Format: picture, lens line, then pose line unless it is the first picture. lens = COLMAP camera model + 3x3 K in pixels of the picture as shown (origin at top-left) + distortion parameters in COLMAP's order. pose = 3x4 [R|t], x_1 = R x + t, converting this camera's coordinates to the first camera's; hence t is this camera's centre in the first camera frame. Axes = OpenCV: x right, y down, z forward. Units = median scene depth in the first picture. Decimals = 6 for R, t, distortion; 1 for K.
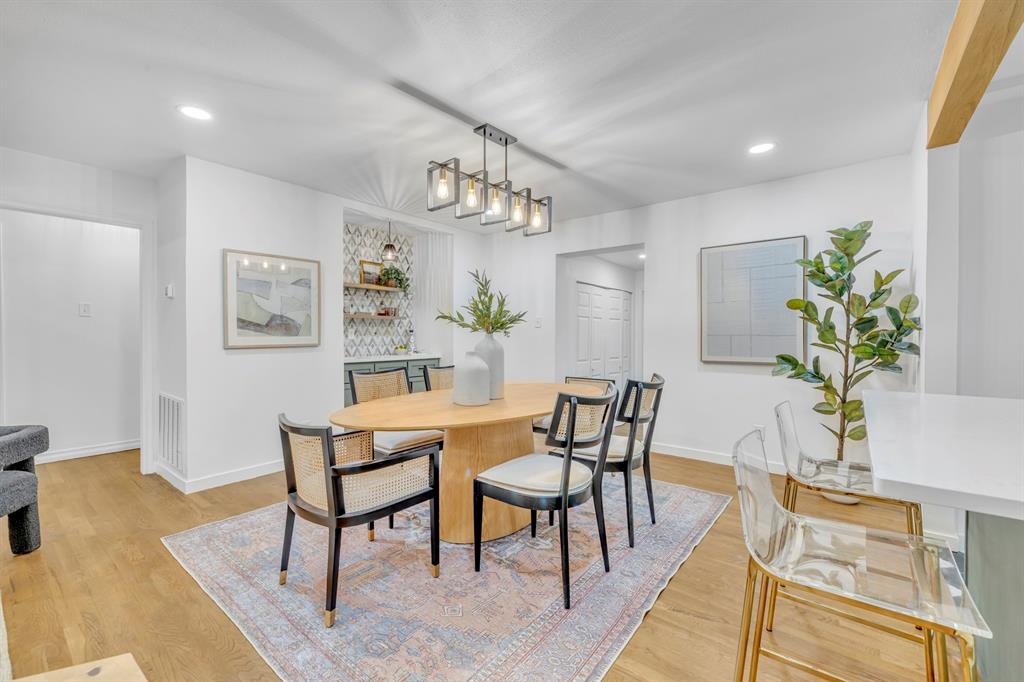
lens RADIAL K [[428.7, 0, 503.1], [0, 428.7, 339.7], [0, 0, 1]] dist [0.000515, 0.000059]
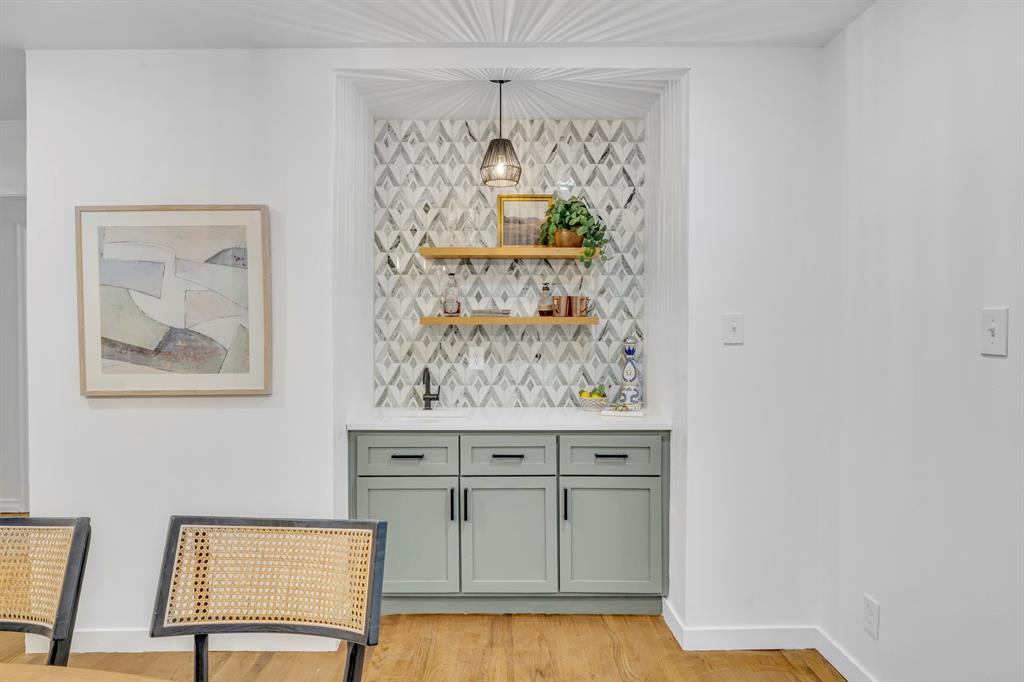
lens RADIAL K [[601.4, 0, 505.9], [0, 601.4, 340.1], [0, 0, 1]] dist [-0.003303, -0.000383]
pose [[0.630710, 0.009028, -0.775966, 0.234801], [-0.006779, 0.999958, 0.006124, -0.052083], [0.775989, 0.001397, 0.630745, 0.865769]]
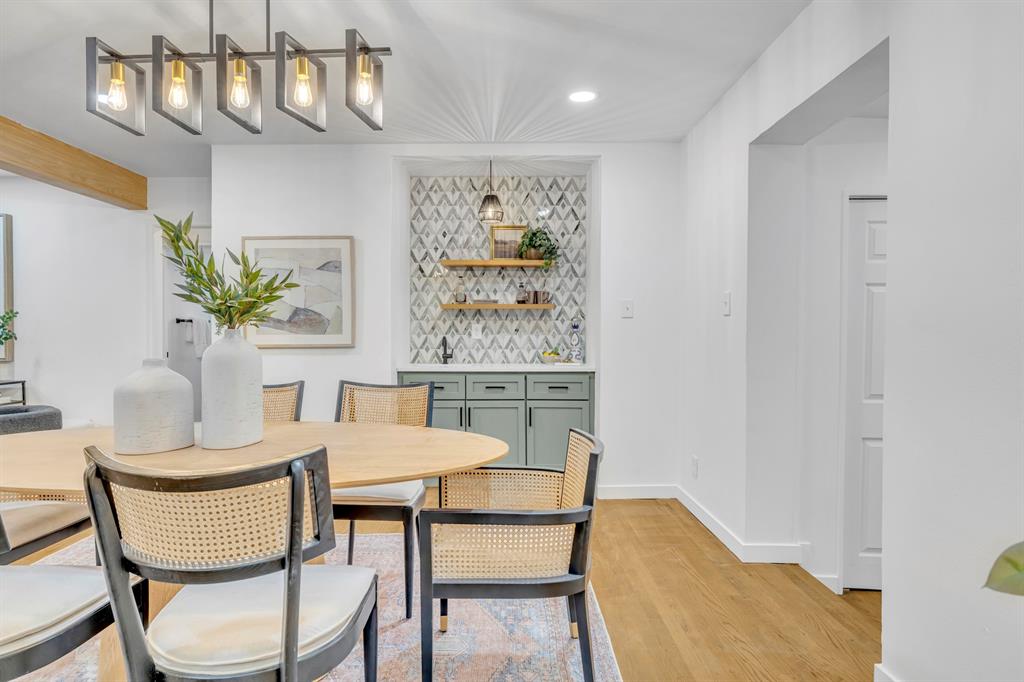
lens RADIAL K [[569.9, 0, 504.8], [0, 569.9, 339.4], [0, 0, 1]] dist [-0.004961, -0.001171]
pose [[0.624652, 0.005568, -0.780883, 0.578082], [-0.007769, 0.999969, 0.000915, -0.002340], [0.780864, 0.005495, 0.624676, 0.627666]]
